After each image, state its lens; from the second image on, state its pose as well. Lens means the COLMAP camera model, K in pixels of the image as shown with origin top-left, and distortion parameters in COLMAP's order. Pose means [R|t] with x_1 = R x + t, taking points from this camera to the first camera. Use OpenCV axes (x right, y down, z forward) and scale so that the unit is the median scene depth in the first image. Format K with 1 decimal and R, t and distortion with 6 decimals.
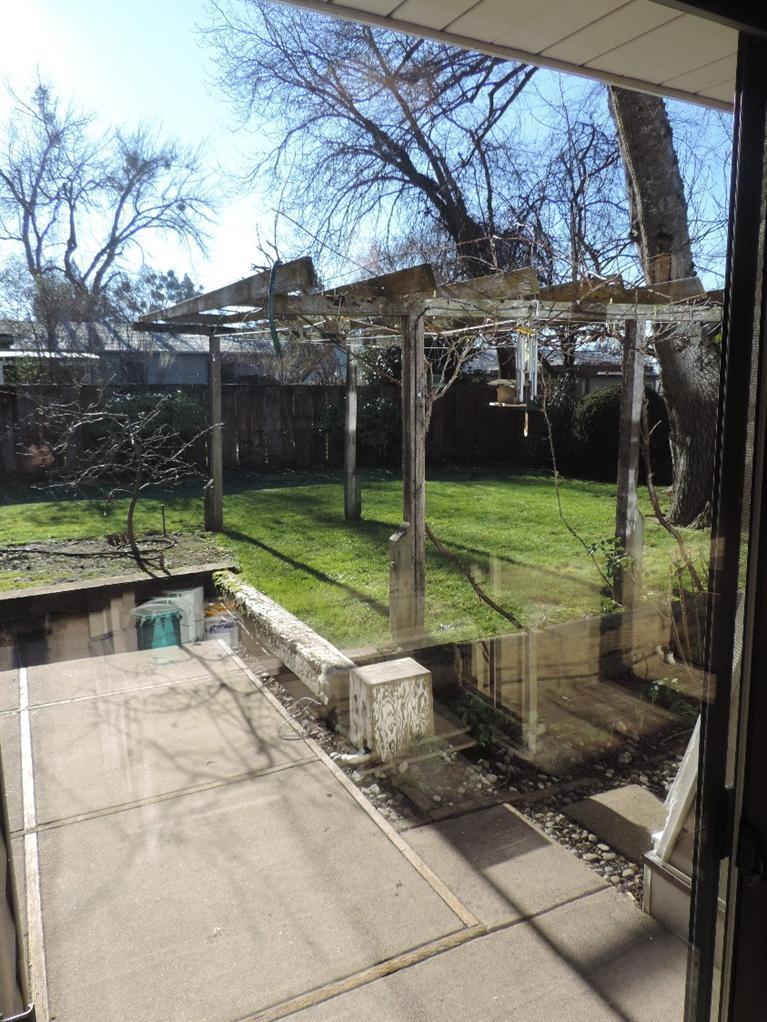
lens RADIAL K [[733.1, 0, 383.5], [0, 733.1, 511.0], [0, 0, 1]] dist [-0.003761, -0.007576]
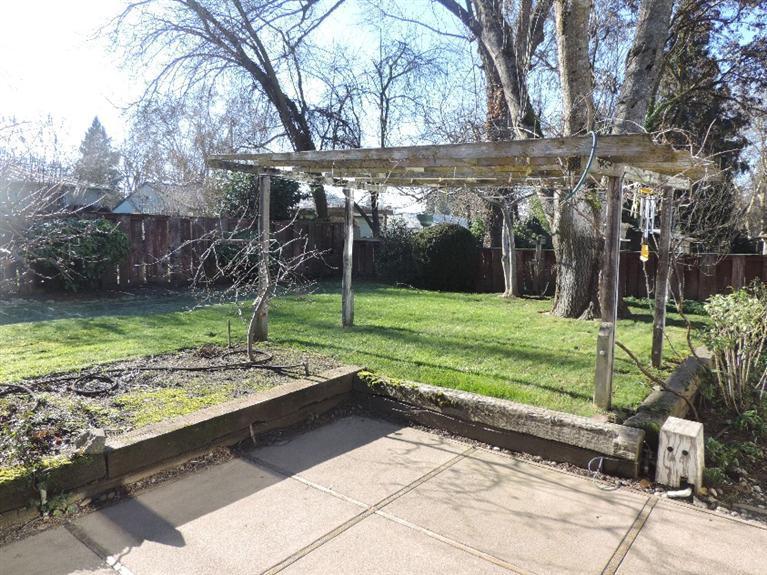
lens RADIAL K [[550.1, 0, 383.5], [0, 550.1, 287.5], [0, 0, 1]] dist [-0.003761, -0.007576]
pose [[0.906557, -0.021338, 0.421544, -0.692086], [0.041962, 0.998330, -0.039708, -0.024144], [-0.419993, 0.053687, 0.905938, 0.194294]]
